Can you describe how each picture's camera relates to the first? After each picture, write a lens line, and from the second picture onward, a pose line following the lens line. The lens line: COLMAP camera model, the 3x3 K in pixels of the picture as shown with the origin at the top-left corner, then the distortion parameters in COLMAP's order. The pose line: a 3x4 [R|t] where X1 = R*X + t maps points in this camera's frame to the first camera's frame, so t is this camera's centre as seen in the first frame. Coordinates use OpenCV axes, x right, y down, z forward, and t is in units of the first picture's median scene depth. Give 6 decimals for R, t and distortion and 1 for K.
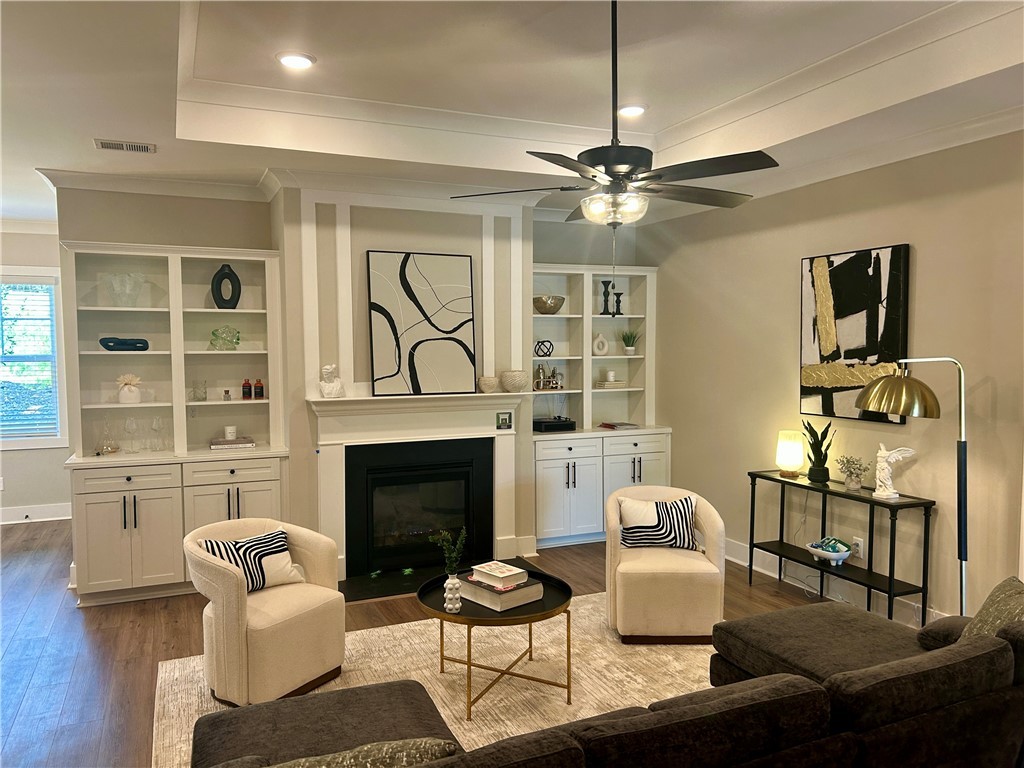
lens RADIAL K [[760.7, 0, 501.7], [0, 760.7, 393.8], [0, 0, 1]] dist [0.044985, -0.060059]
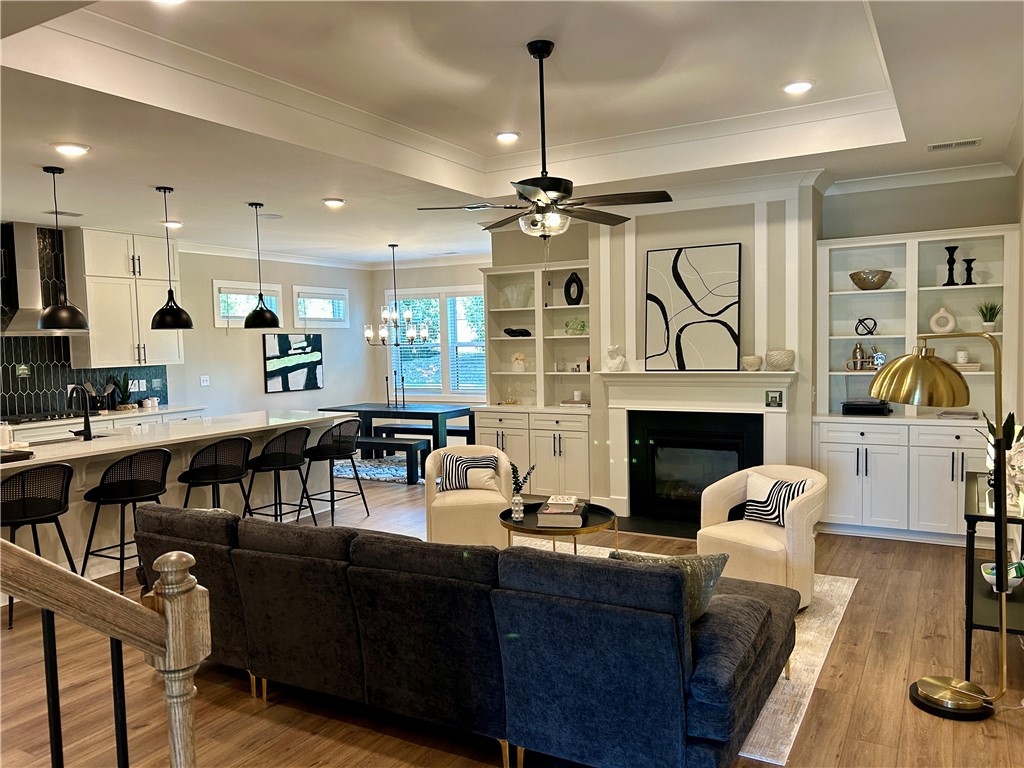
lens RADIAL K [[760.7, 0, 502.9], [0, 760.7, 395.3], [0, 0, 1]] dist [0.044985, -0.060059]
pose [[0.587912, 0.048700, -0.807458, 0.680998], [-0.028107, 0.998813, 0.039777, -0.000098], [0.808437, -0.000690, 0.588583, 0.096802]]
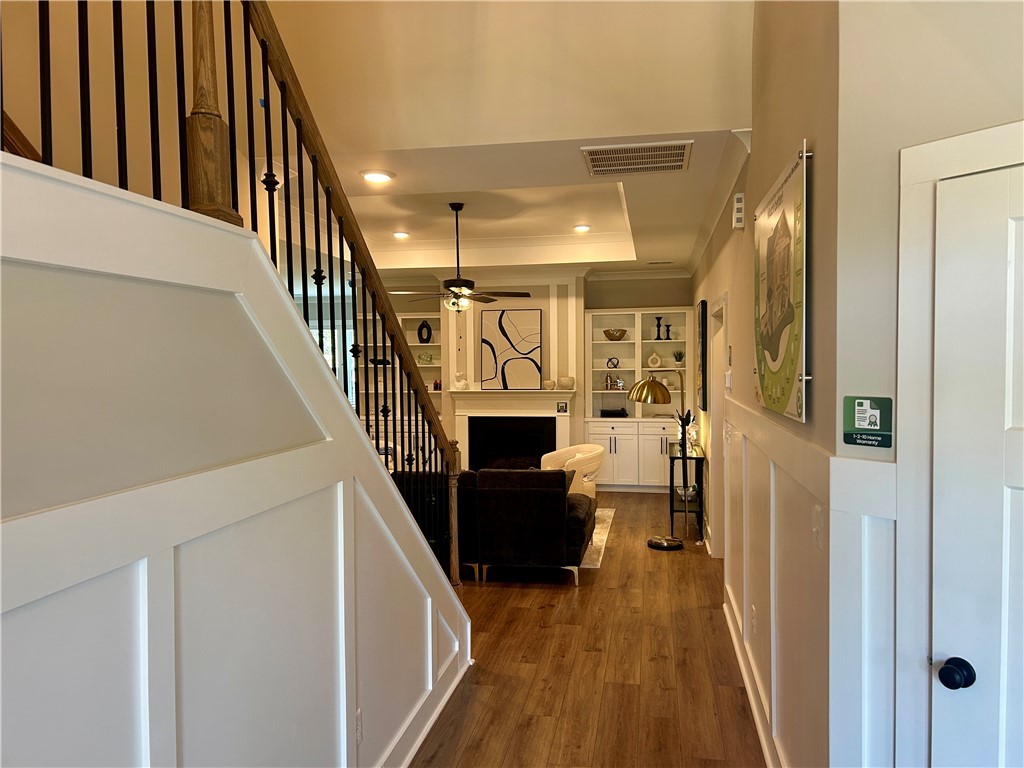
lens RADIAL K [[760.7, 0, 490.5], [0, 760.7, 392.3], [0, 0, 1]] dist [0.044985, -0.060059]
pose [[0.812035, 0.021632, -0.583207, 0.911276], [-0.030874, 0.999506, -0.005914, 0.019030], [0.582791, 0.022808, 0.812302, -0.469113]]
